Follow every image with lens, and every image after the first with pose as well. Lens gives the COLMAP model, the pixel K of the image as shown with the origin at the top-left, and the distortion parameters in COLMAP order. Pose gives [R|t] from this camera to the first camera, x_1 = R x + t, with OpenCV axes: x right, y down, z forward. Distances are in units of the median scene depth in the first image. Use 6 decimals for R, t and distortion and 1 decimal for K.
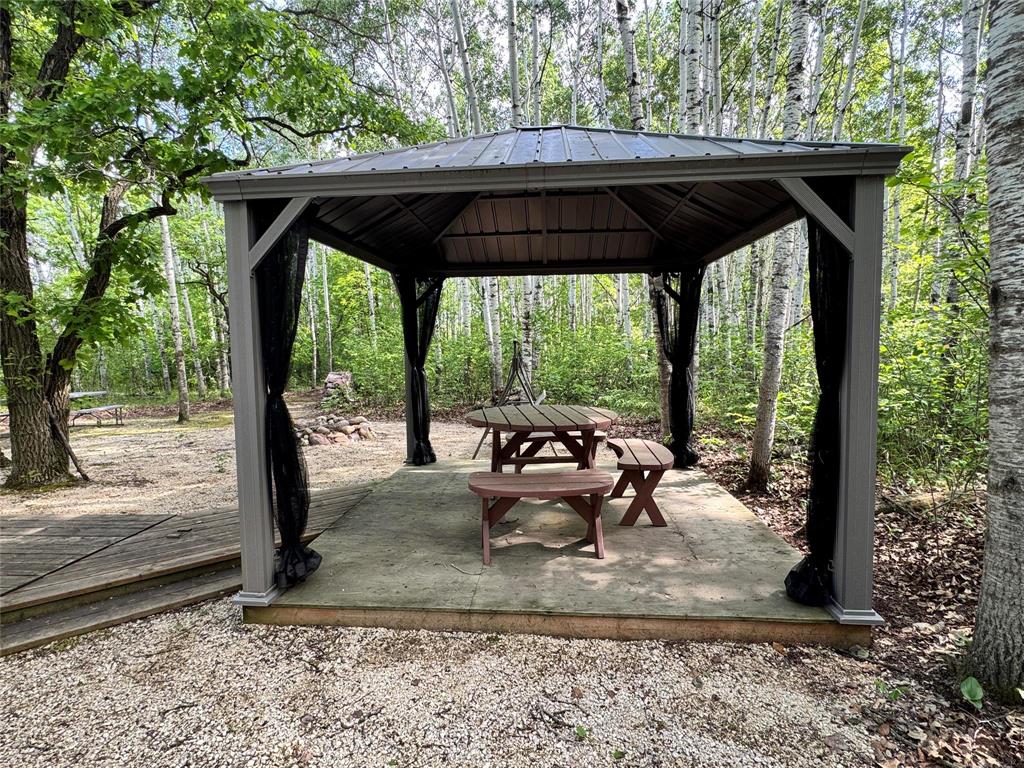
lens RADIAL K [[505.5, 0, 508.9], [0, 505.5, 381.2], [0, 0, 1]] dist [-0.003247, -0.000349]
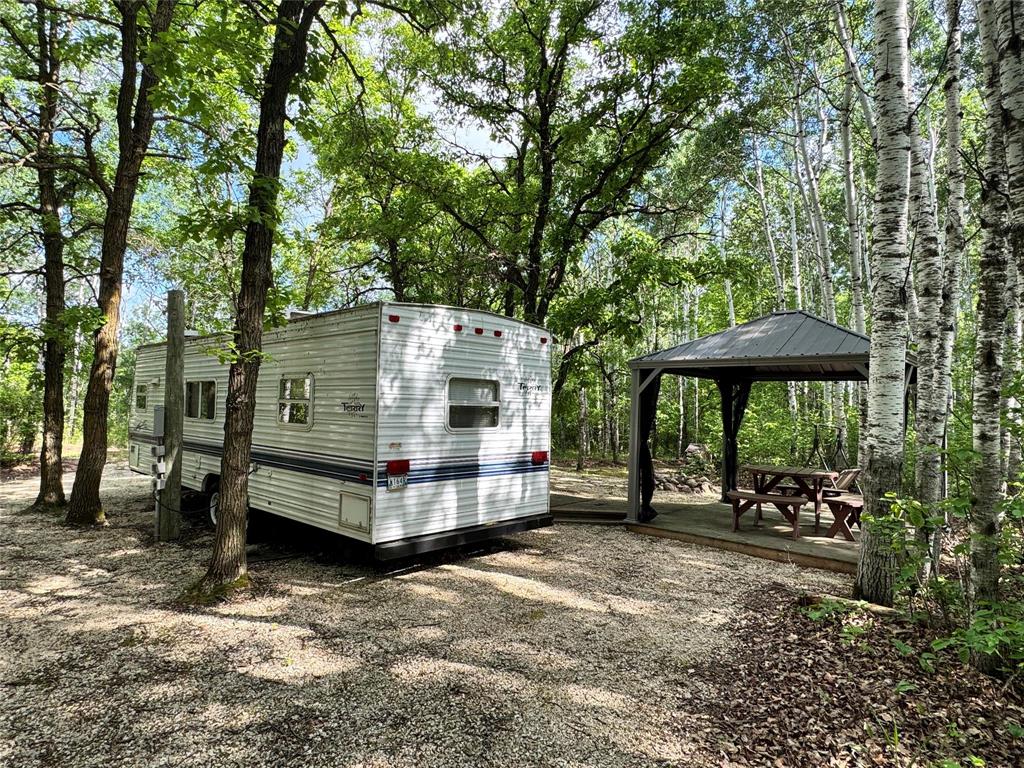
lens RADIAL K [[590.0, 0, 512.8], [0, 590.0, 385.9], [0, 0, 1]] dist [-0.004340, -0.000276]
pose [[0.790375, 0.015263, -0.612434, 0.138861], [-0.090843, 0.991558, -0.092525, 0.013005], [0.605851, 0.128764, 0.785089, -0.295815]]
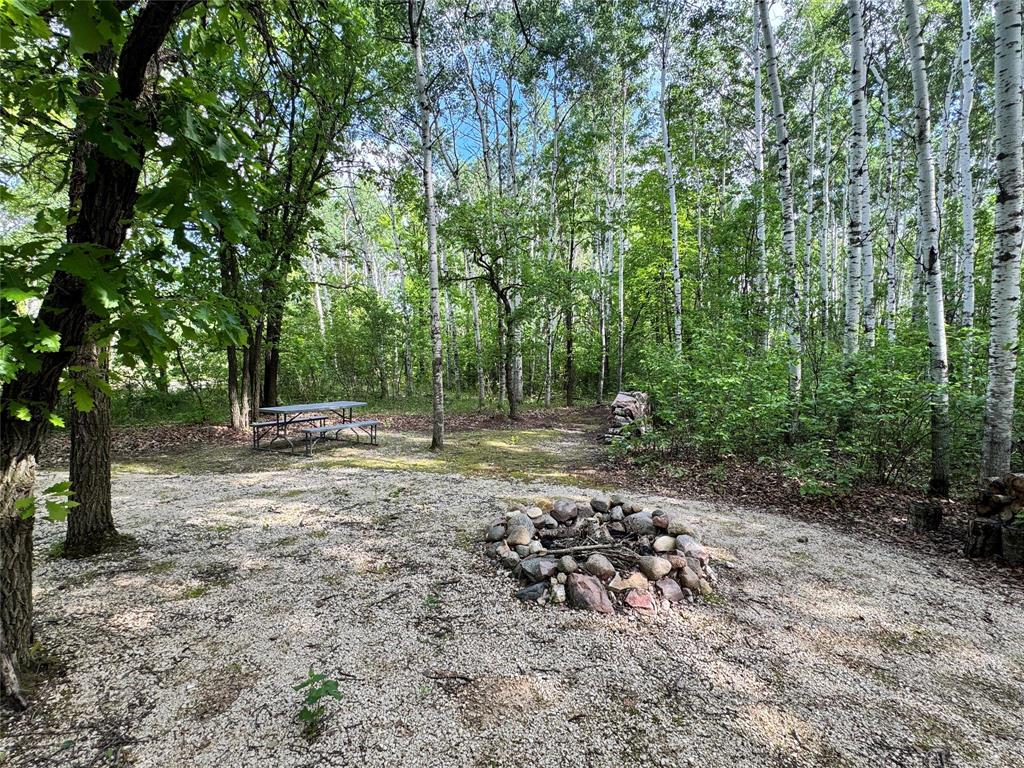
lens RADIAL K [[505.5, 0, 509.8], [0, 505.5, 383.7], [0, 0, 1]] dist [-0.003247, -0.000349]
pose [[0.850375, 0.062798, -0.522417, -0.109250], [-0.064039, 0.997824, 0.015705, -0.030874], [0.522266, 0.020100, 0.852546, 0.295965]]
